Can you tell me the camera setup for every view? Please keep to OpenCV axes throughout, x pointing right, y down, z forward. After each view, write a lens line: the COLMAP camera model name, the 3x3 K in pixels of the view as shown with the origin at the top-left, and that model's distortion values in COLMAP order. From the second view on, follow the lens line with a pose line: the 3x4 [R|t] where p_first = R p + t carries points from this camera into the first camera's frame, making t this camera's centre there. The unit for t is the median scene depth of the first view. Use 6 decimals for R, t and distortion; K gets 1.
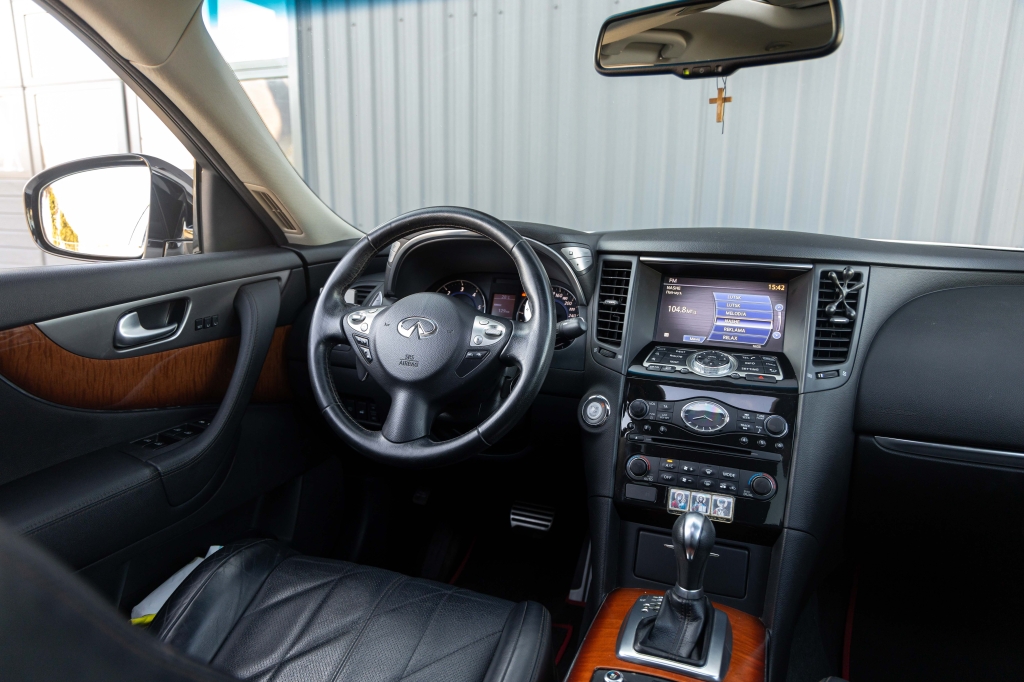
lens RADIAL K [[684.6, 0, 510.9], [0, 684.6, 341.2], [0, 0, 1]] dist [0.009345, 0.008155]
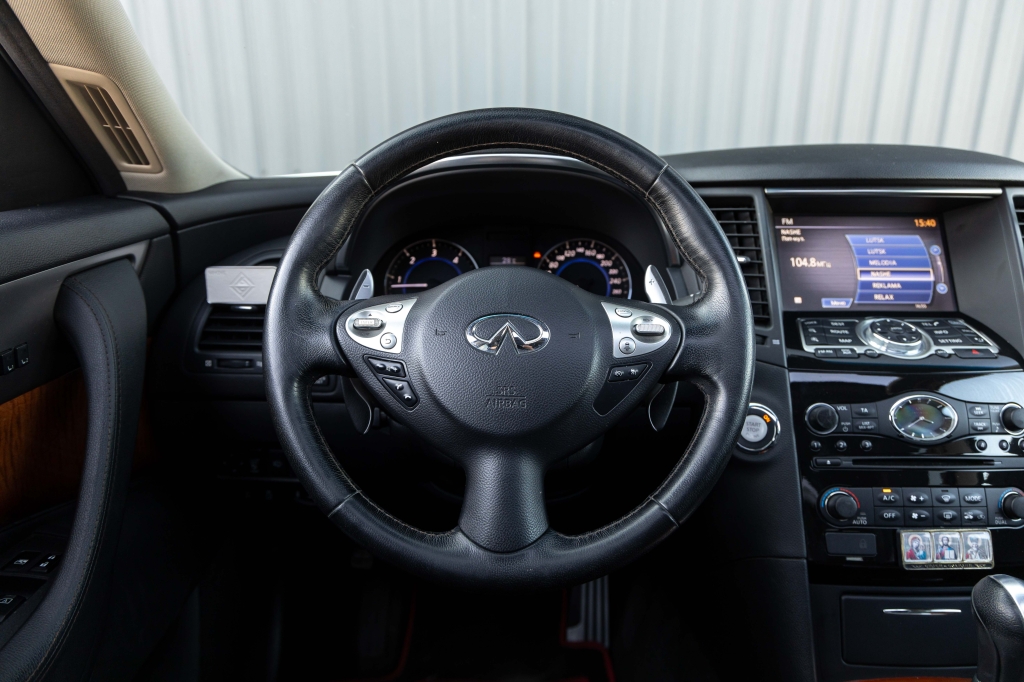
lens RADIAL K [[684.6, 0, 511.9], [0, 684.6, 341.4], [0, 0, 1]] dist [0.009345, 0.008155]
pose [[0.931728, -0.113338, 0.345018, -0.303093], [0.085457, 0.991800, 0.095028, -0.061557], [-0.352959, -0.059056, 0.933773, 0.465186]]
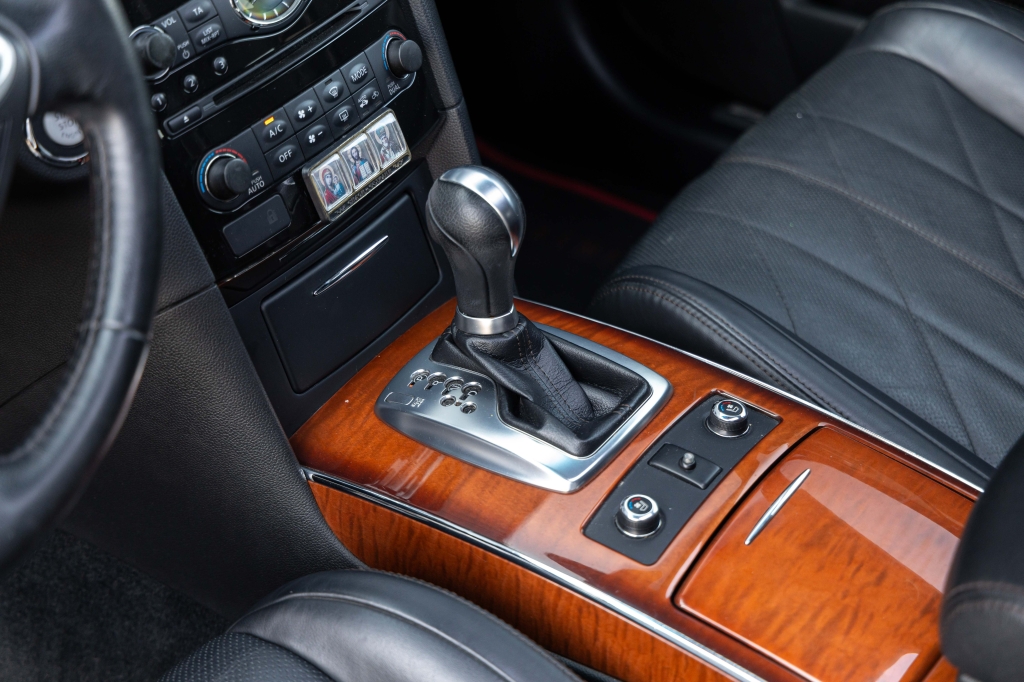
lens RADIAL K [[2020.6, 0, 512.1], [0, 2020.6, 341.1], [0, 0, 1]] dist [0.004195, 0.000000]
pose [[0.231076, -0.602241, 0.764140, -0.683194], [0.209889, 0.797759, 0.565267, -0.345358], [-0.950027, 0.029764, 0.310747, 0.447454]]
